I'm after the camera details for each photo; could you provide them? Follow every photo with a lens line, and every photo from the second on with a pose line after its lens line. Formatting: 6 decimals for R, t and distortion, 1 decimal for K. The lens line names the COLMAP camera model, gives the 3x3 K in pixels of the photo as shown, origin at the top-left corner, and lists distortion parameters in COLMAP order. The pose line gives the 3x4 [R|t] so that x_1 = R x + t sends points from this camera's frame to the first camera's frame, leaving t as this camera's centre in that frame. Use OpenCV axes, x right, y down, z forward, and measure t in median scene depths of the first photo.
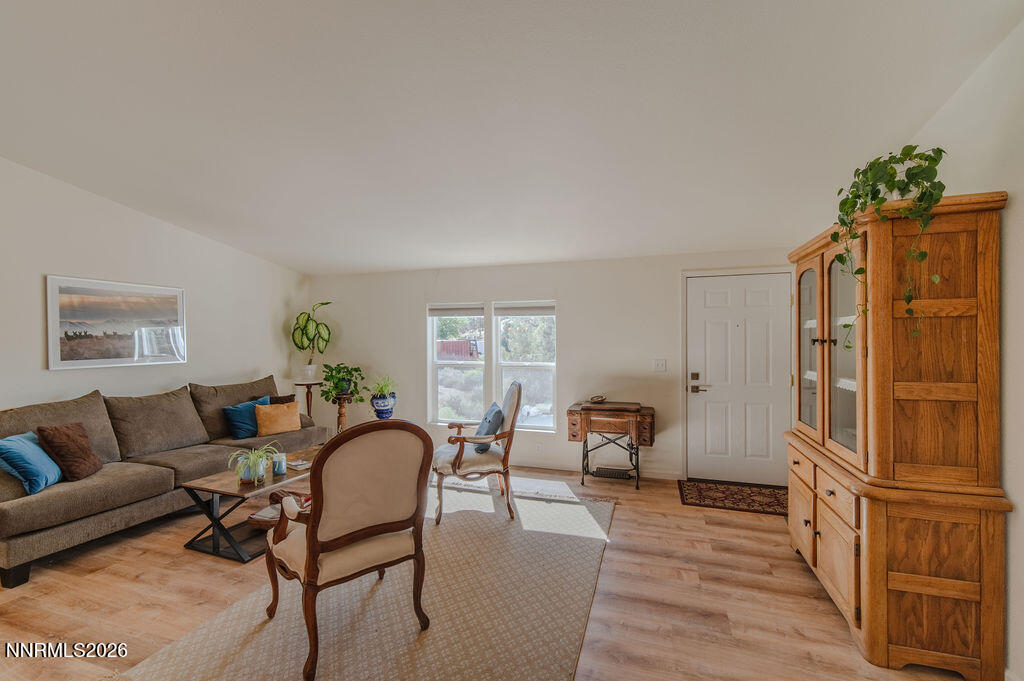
lens RADIAL K [[440.8, 0, 514.0], [0, 440.8, 344.1], [0, 0, 1]] dist [0.008659, -0.000088]
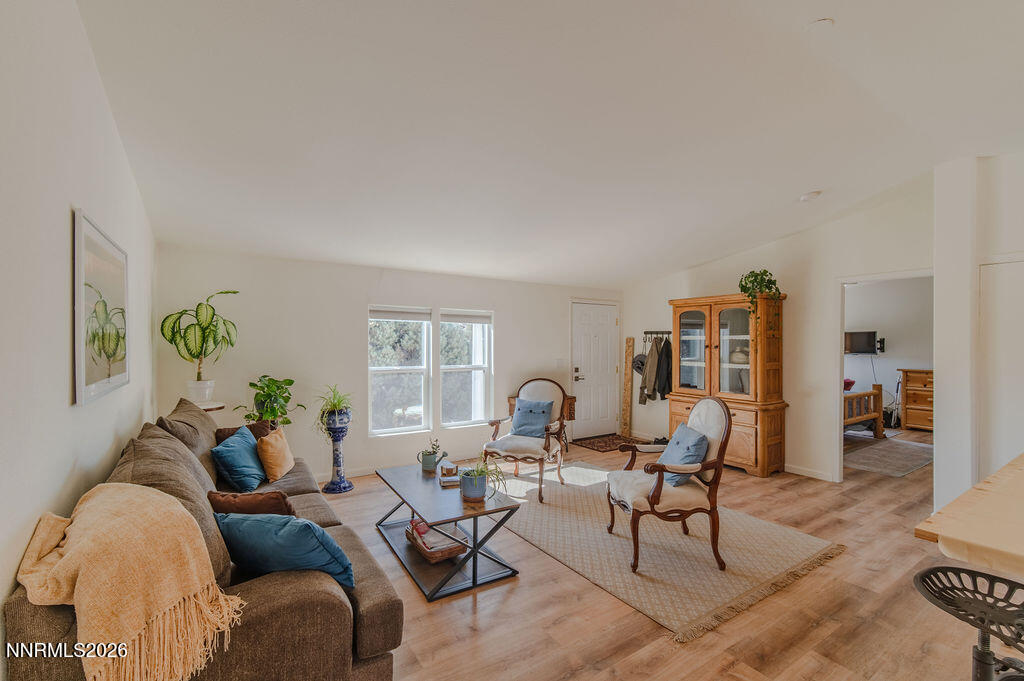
lens RADIAL K [[440.8, 0, 514.0], [0, 440.8, 344.1], [0, 0, 1]] dist [0.008659, -0.000088]
pose [[0.614185, 0.003785, 0.789153, -1.493175], [0.002692, 0.999973, -0.006891, -0.006275], [-0.789158, 0.006357, 0.614158, 0.441032]]
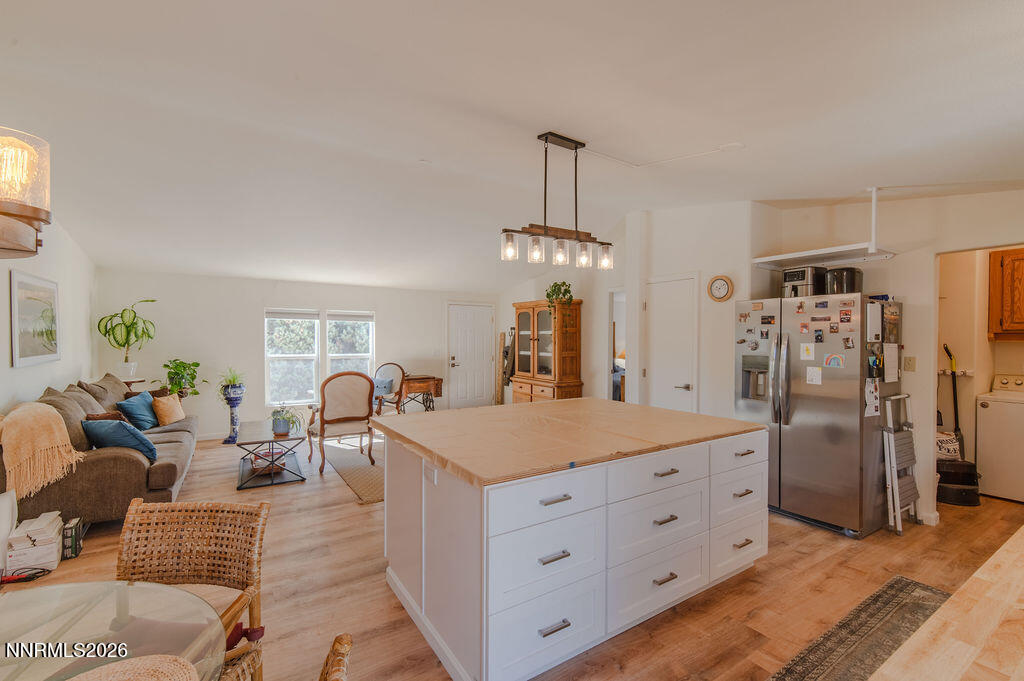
lens RADIAL K [[440.8, 0, 514.0], [0, 440.8, 344.1], [0, 0, 1]] dist [0.008659, -0.000088]
pose [[0.623864, -0.006354, 0.781507, -1.479039], [0.001908, 0.999976, 0.006606, 0.003530], [-0.781531, -0.002630, 0.623861, -0.594928]]
